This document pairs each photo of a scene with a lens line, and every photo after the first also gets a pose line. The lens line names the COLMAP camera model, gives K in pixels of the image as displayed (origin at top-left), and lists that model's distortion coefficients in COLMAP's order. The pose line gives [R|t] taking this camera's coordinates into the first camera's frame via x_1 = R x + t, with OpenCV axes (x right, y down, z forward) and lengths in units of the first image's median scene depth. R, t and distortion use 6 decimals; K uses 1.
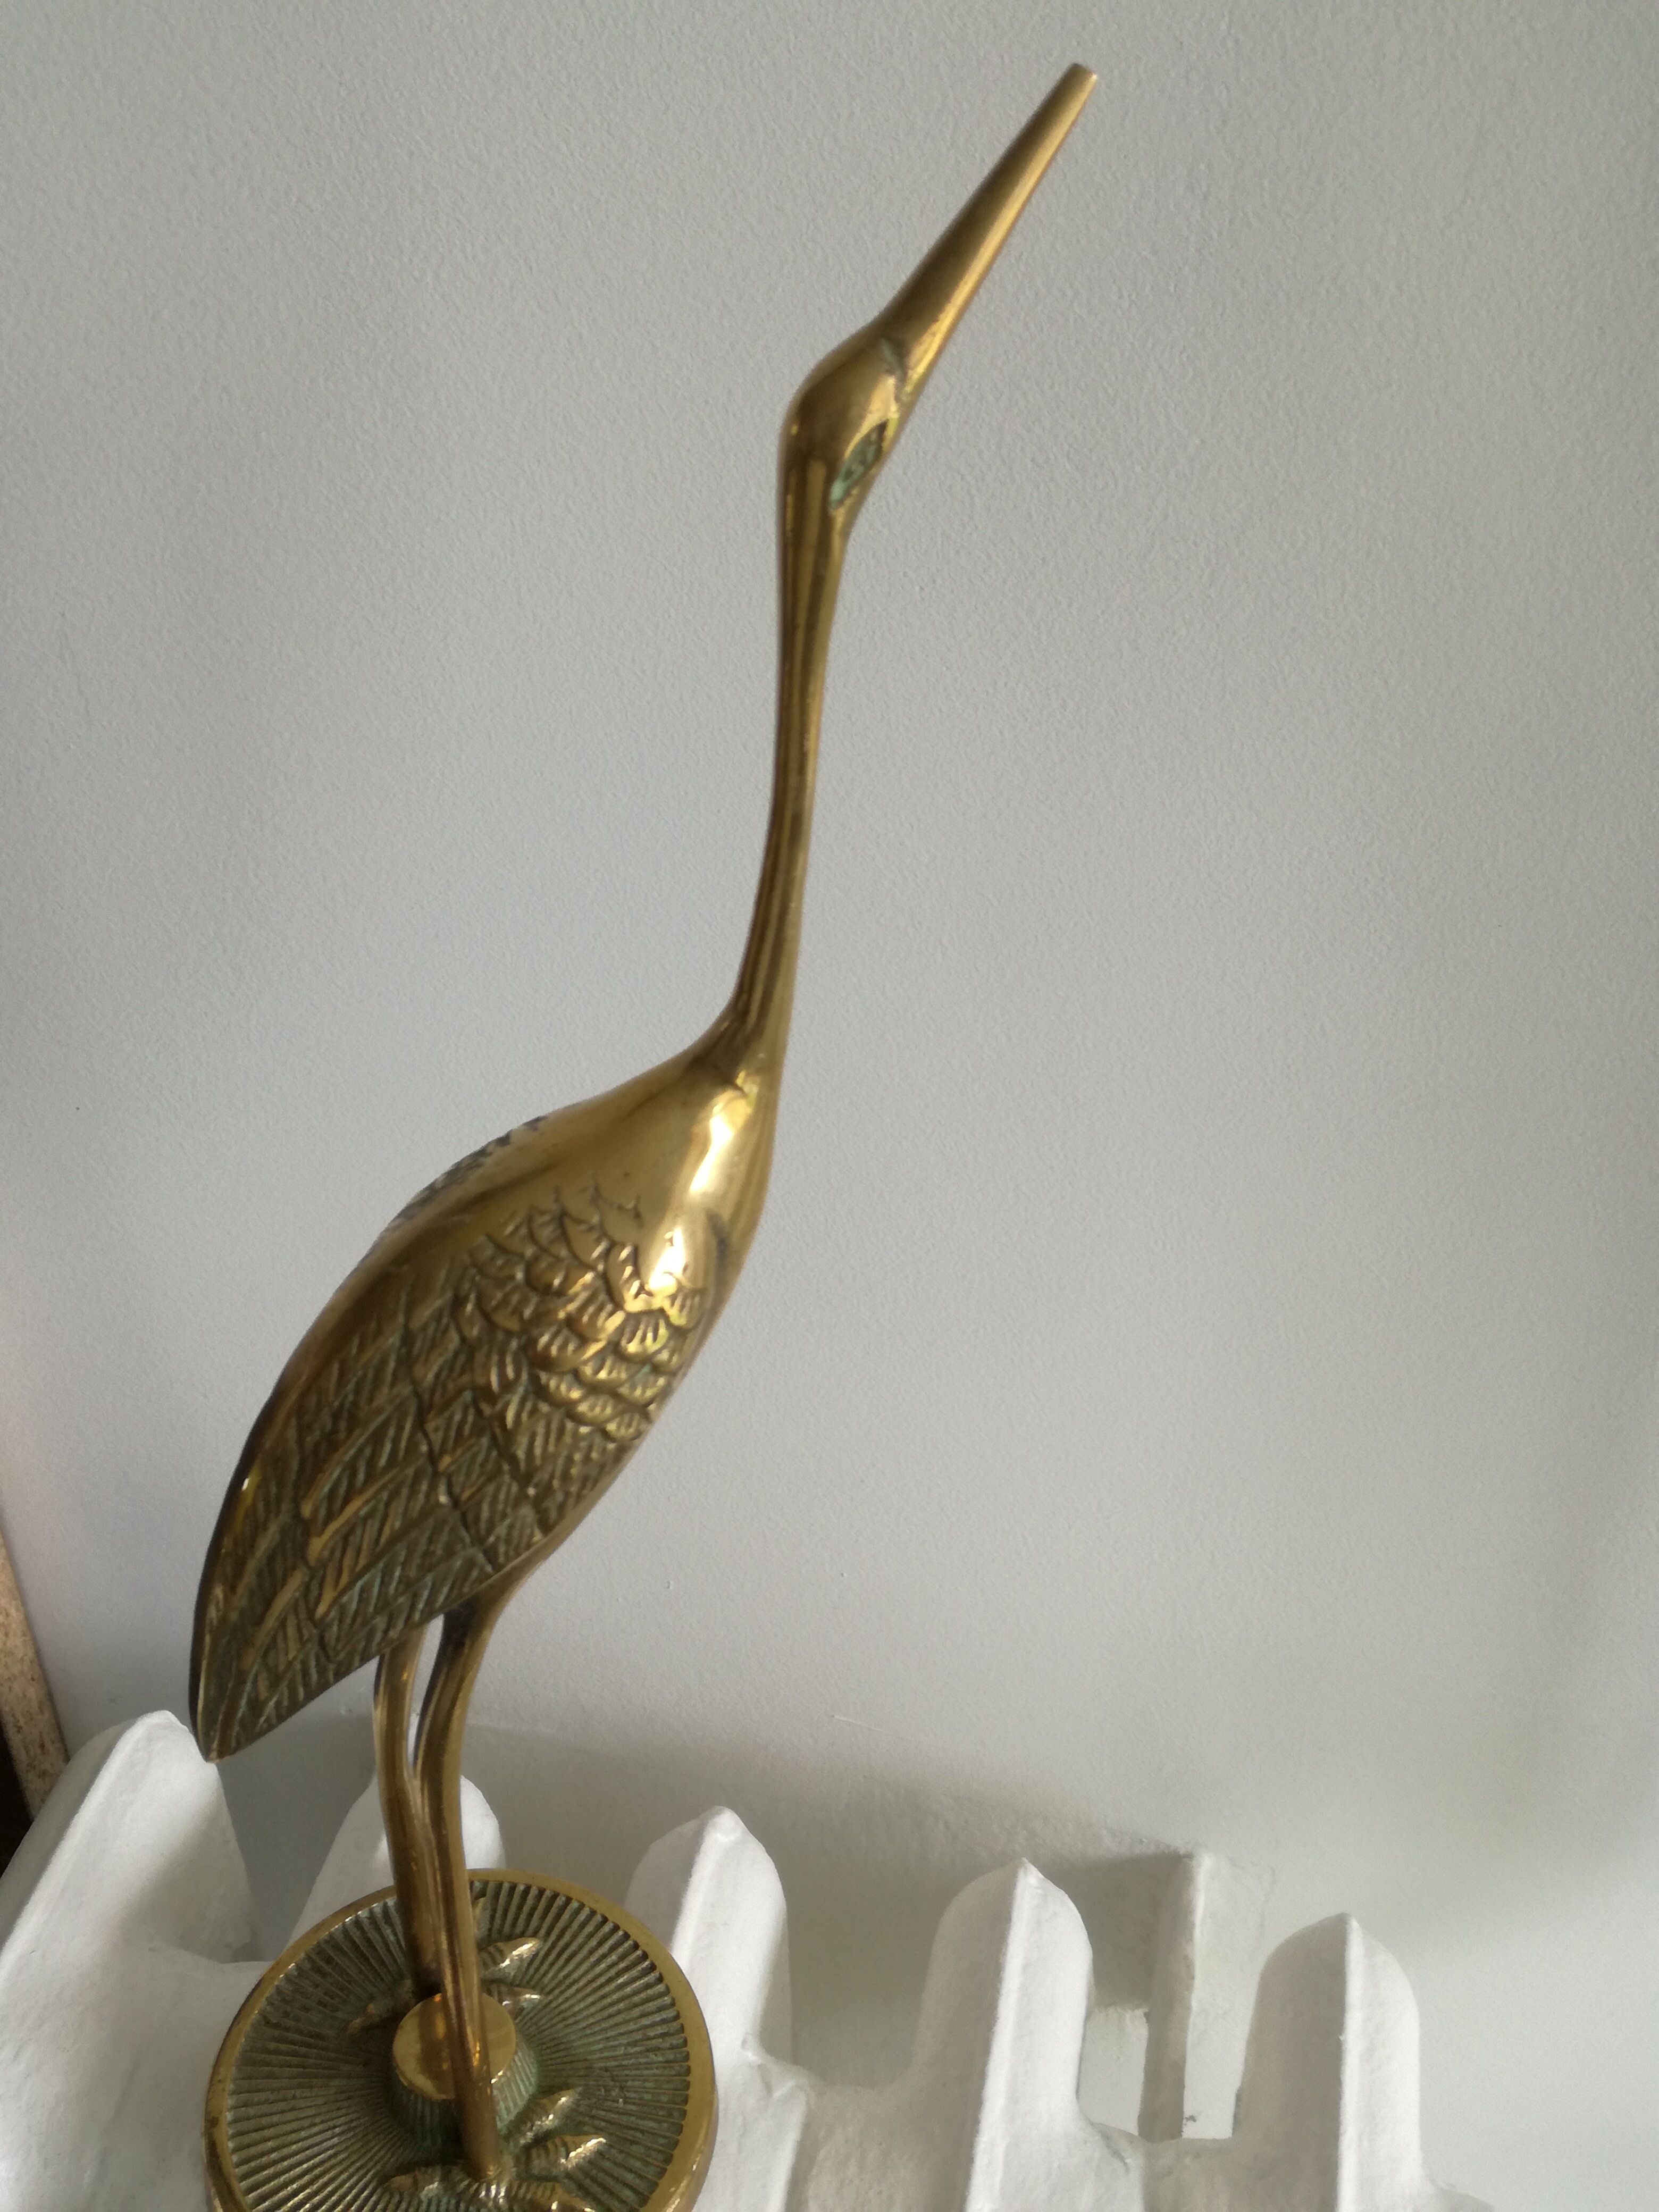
lens RADIAL K [[2322.2, 0, 852.2], [0, 2322.2, 1099.2], [0, 0, 1]] dist [0.153894, -0.386699]
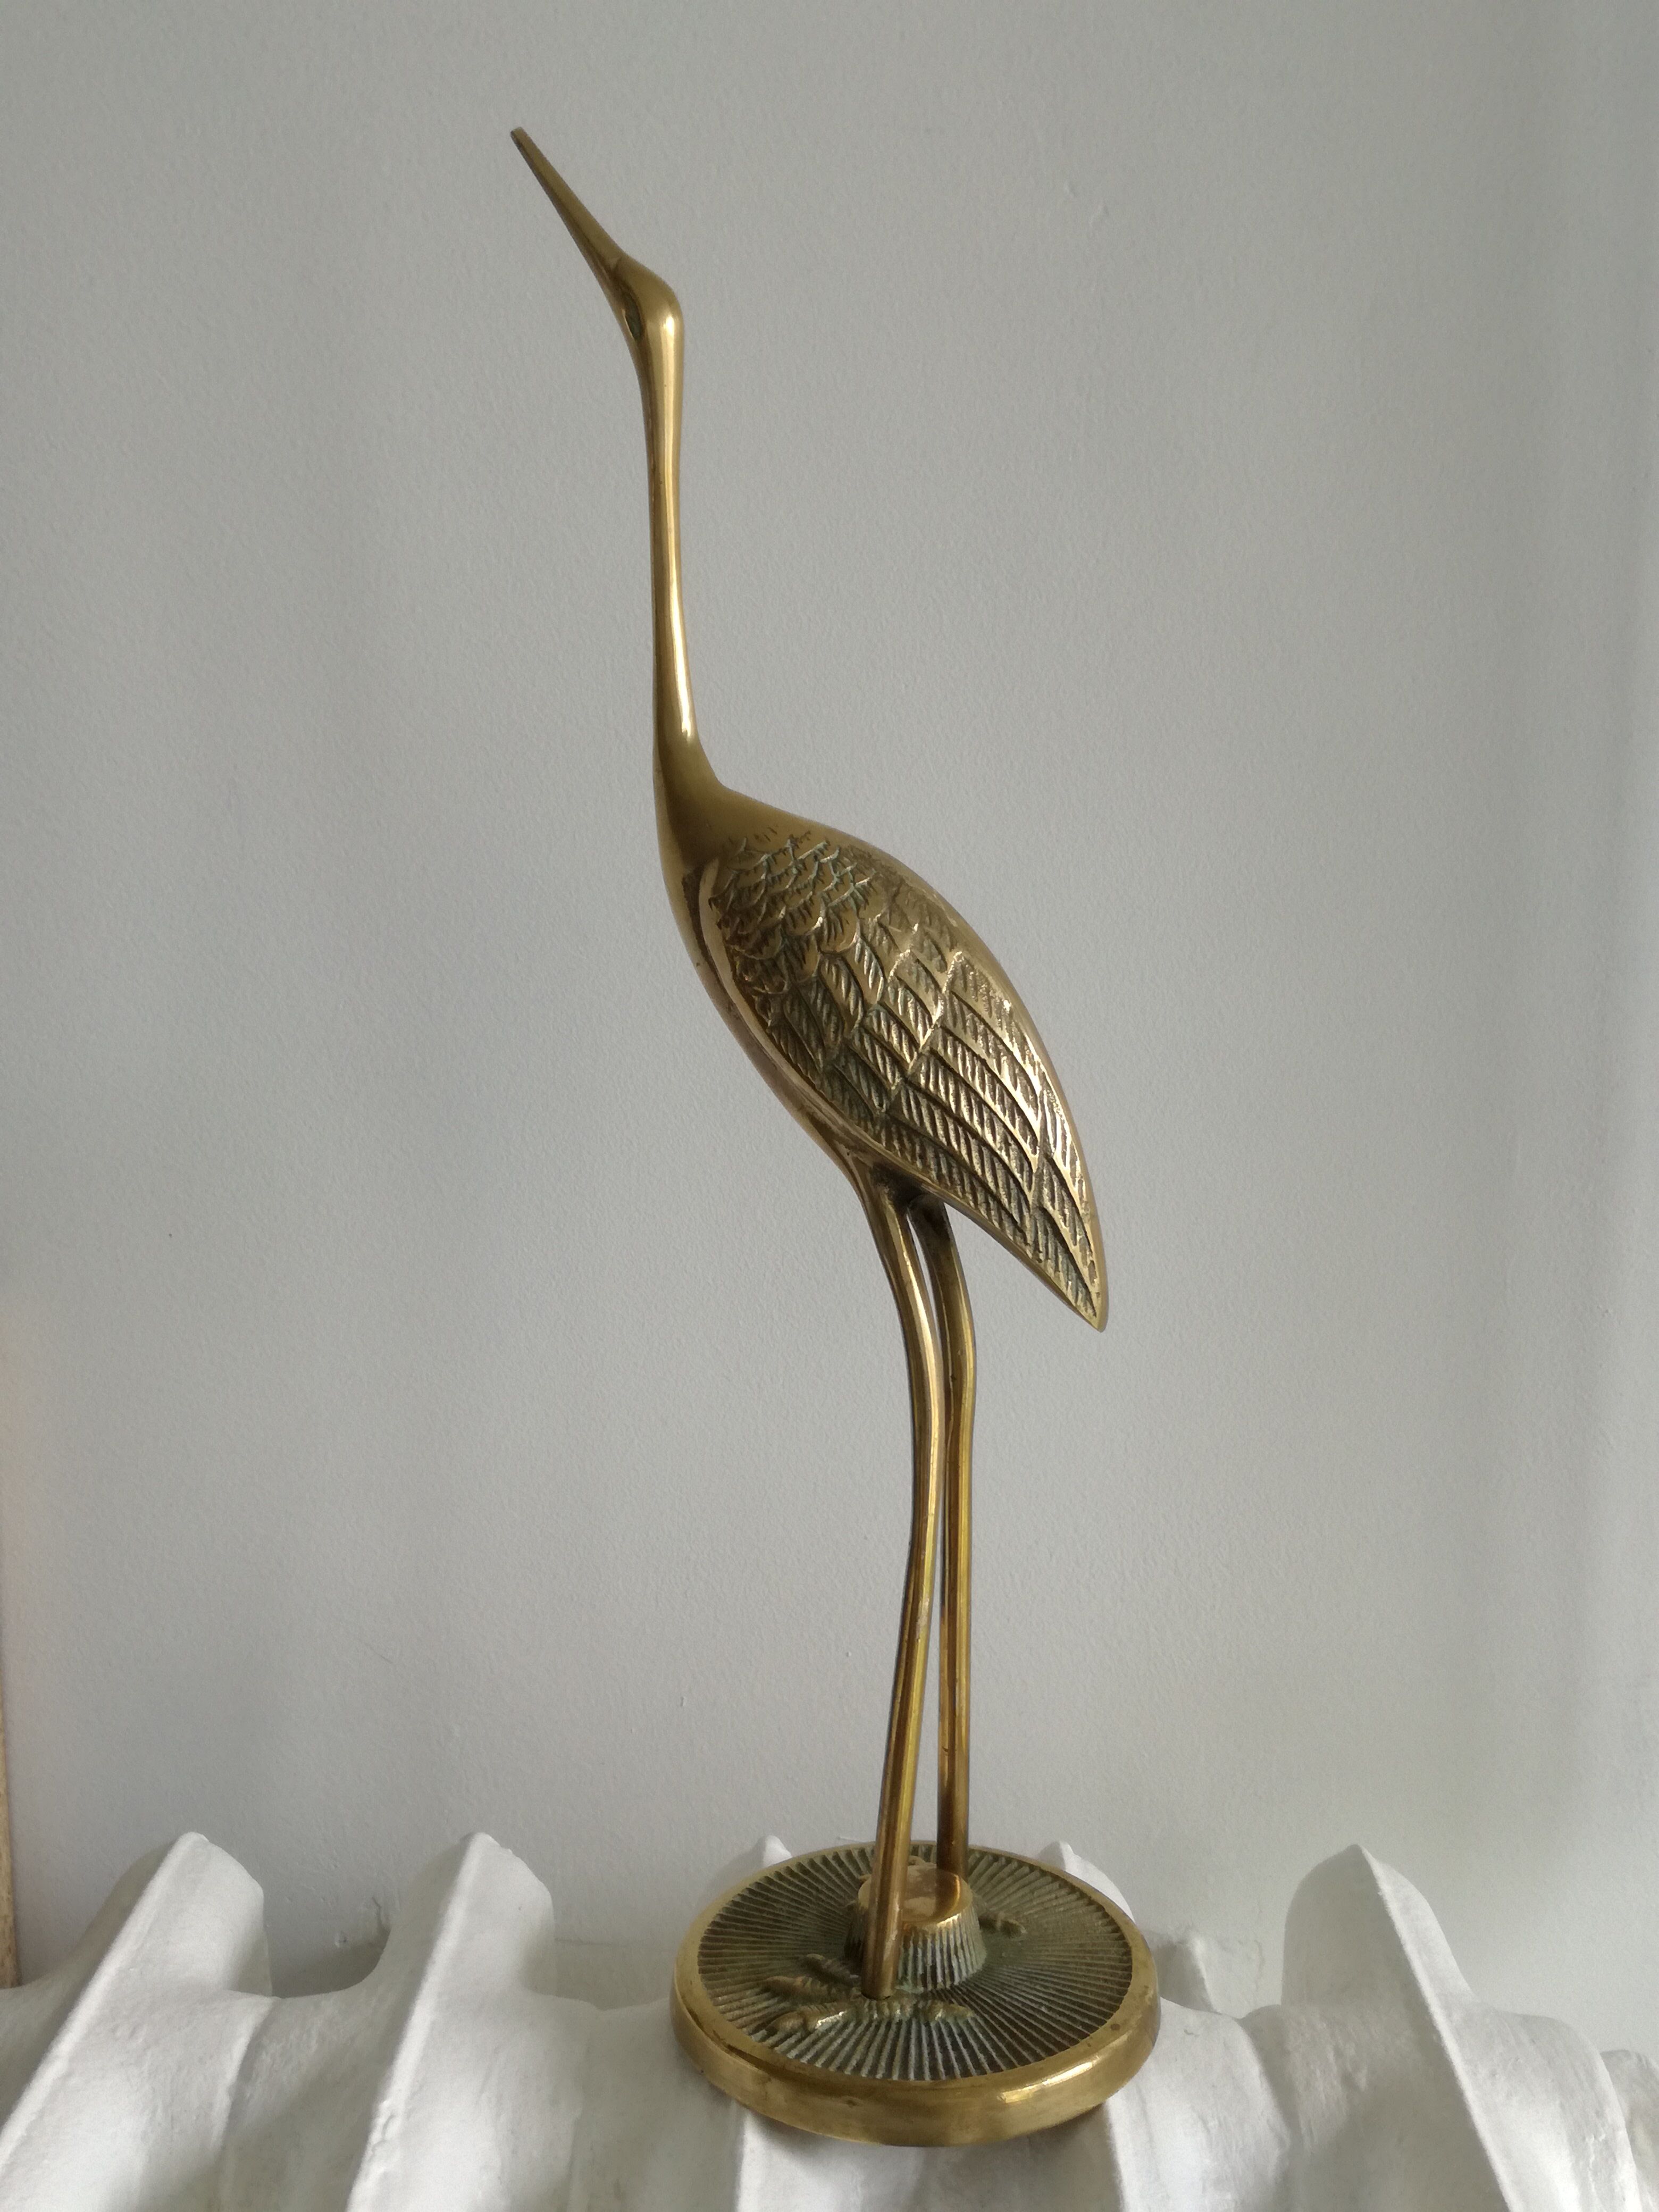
lens RADIAL K [[2326.8, 0, 841.6], [0, 2326.8, 1105.5], [0, 0, 1]] dist [0.159854, -0.404787]
pose [[0.983193, -0.029381, 0.180190, -0.332105], [0.106118, 0.895087, -0.433079, 0.754783], [-0.148561, 0.444922, 0.883161, -0.150955]]
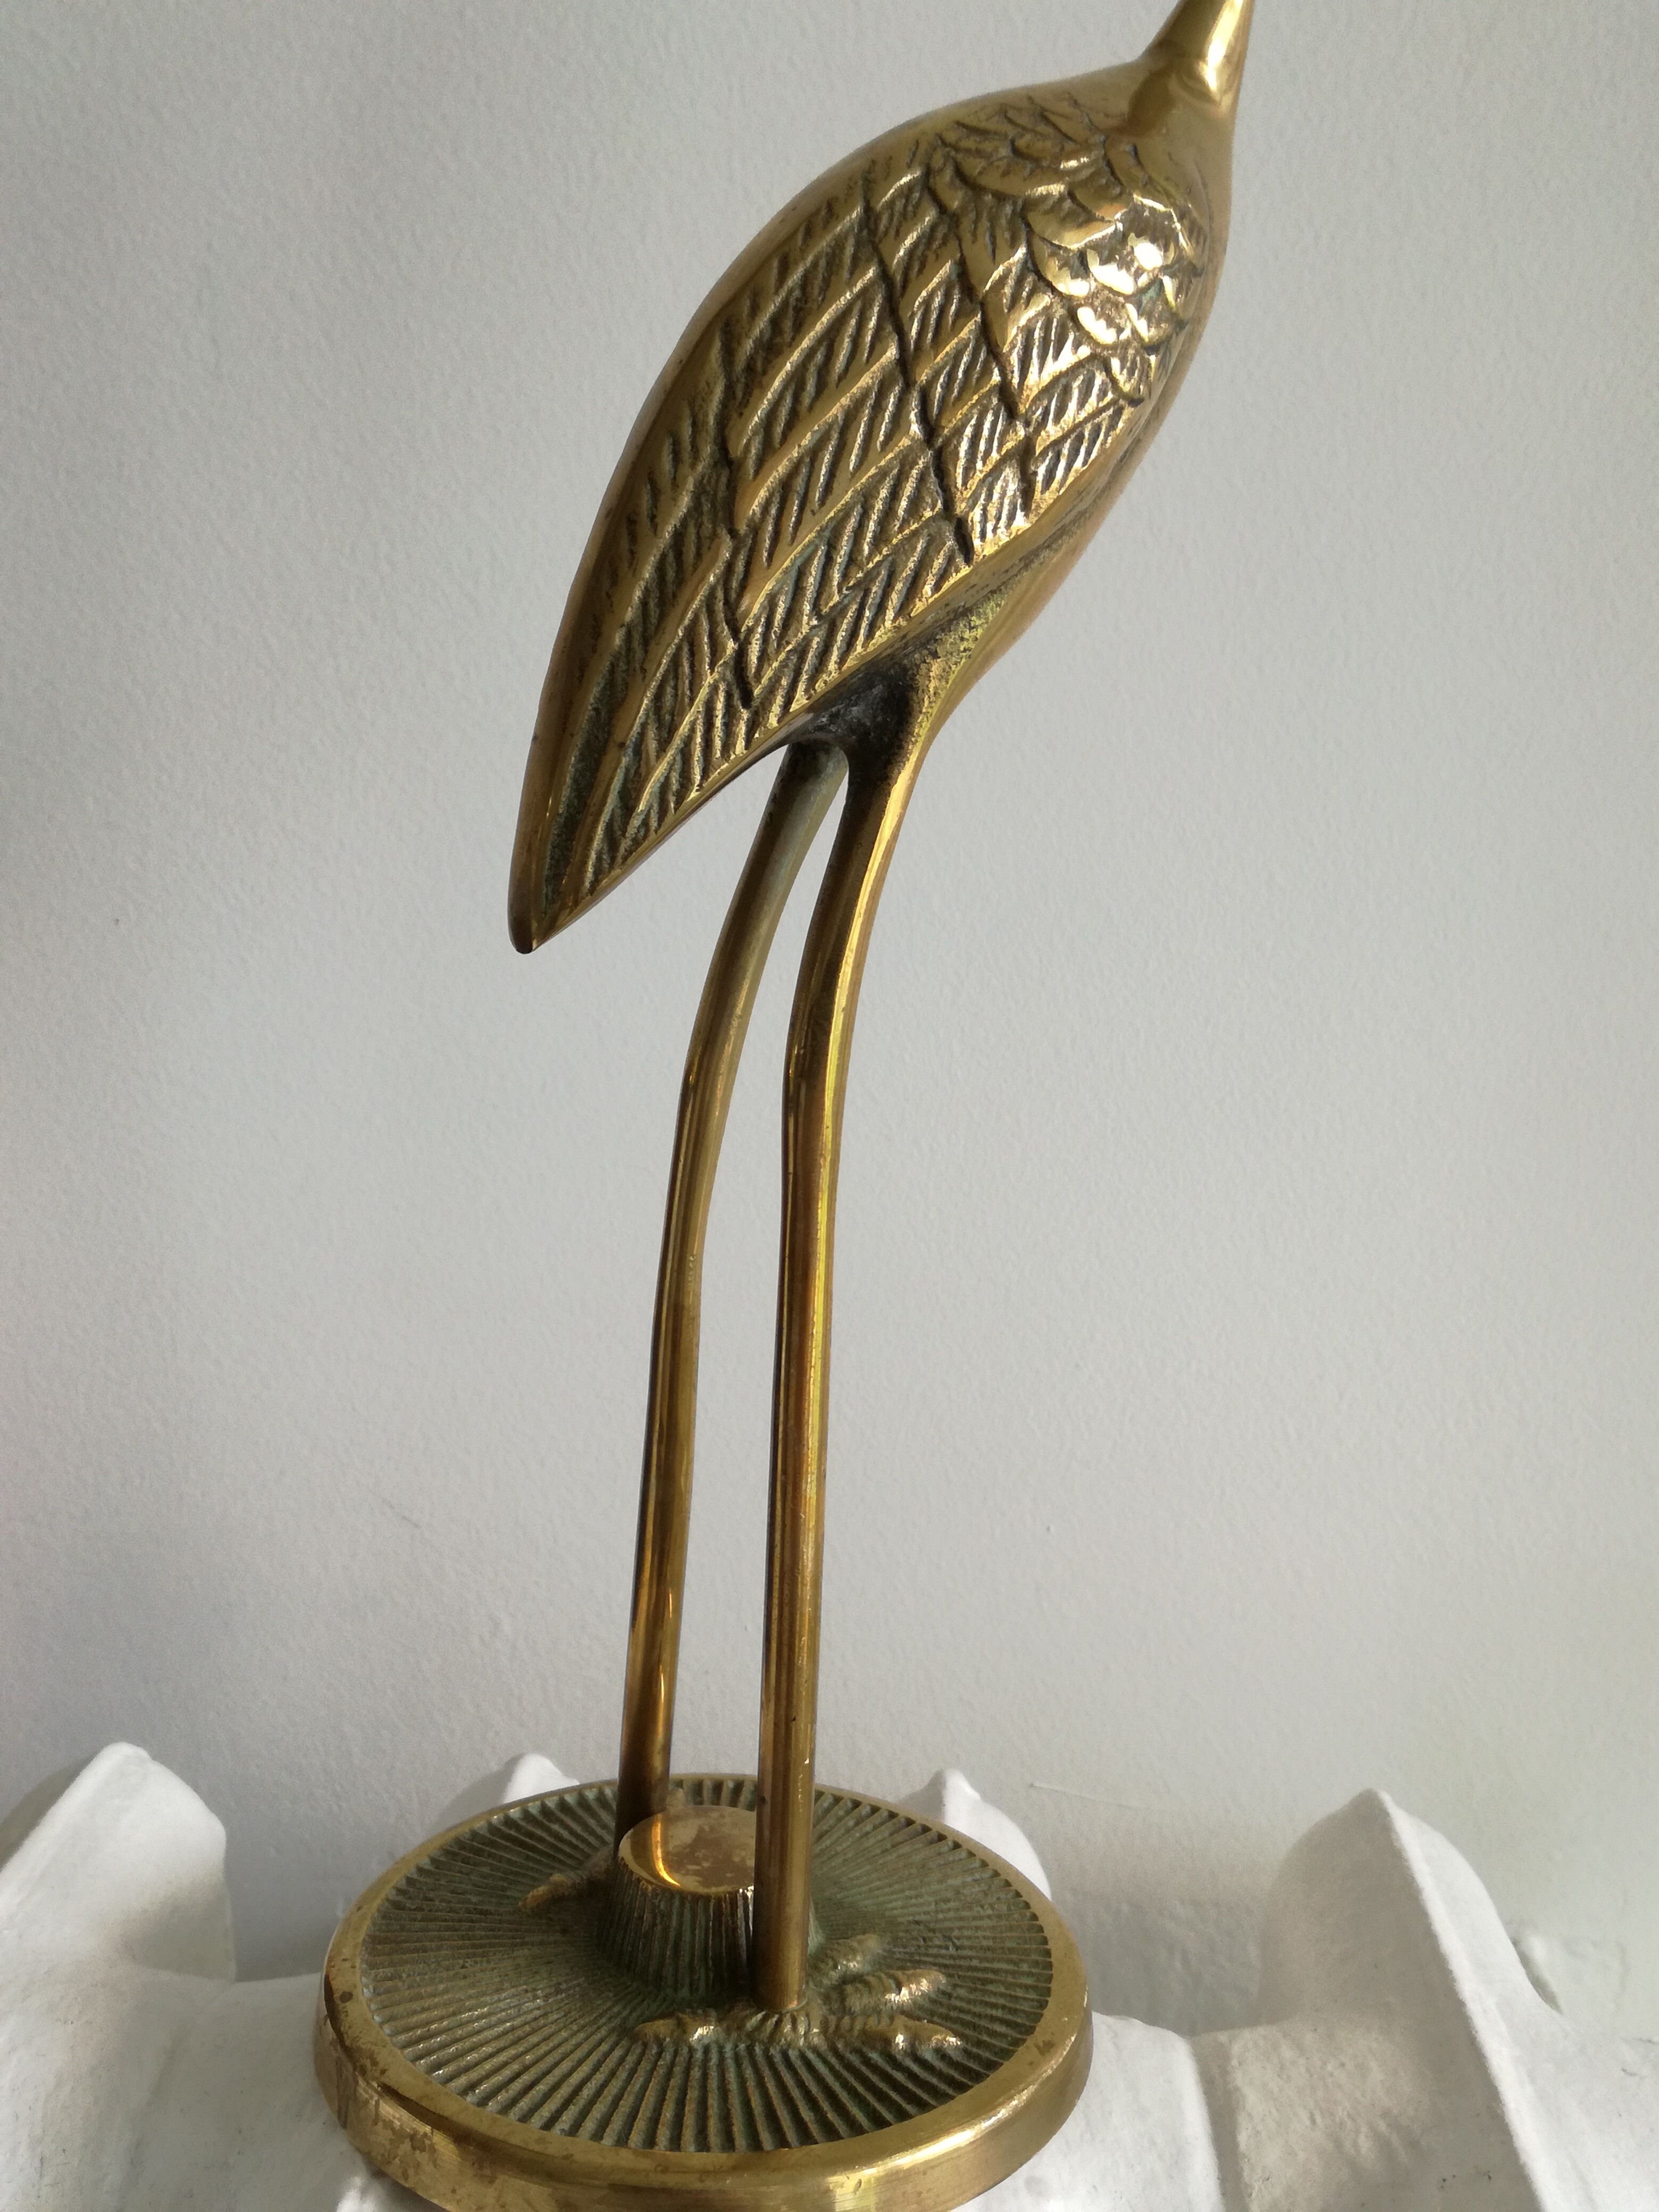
lens RADIAL K [[2326.8, 0, 841.6], [0, 2326.8, 1105.5], [0, 0, 1]] dist [0.159854, -0.404787]
pose [[0.989378, -0.015811, 0.144502, -0.310144], [0.078774, 0.893770, -0.441554, 0.702732], [-0.122169, 0.448247, 0.885522, 0.411751]]
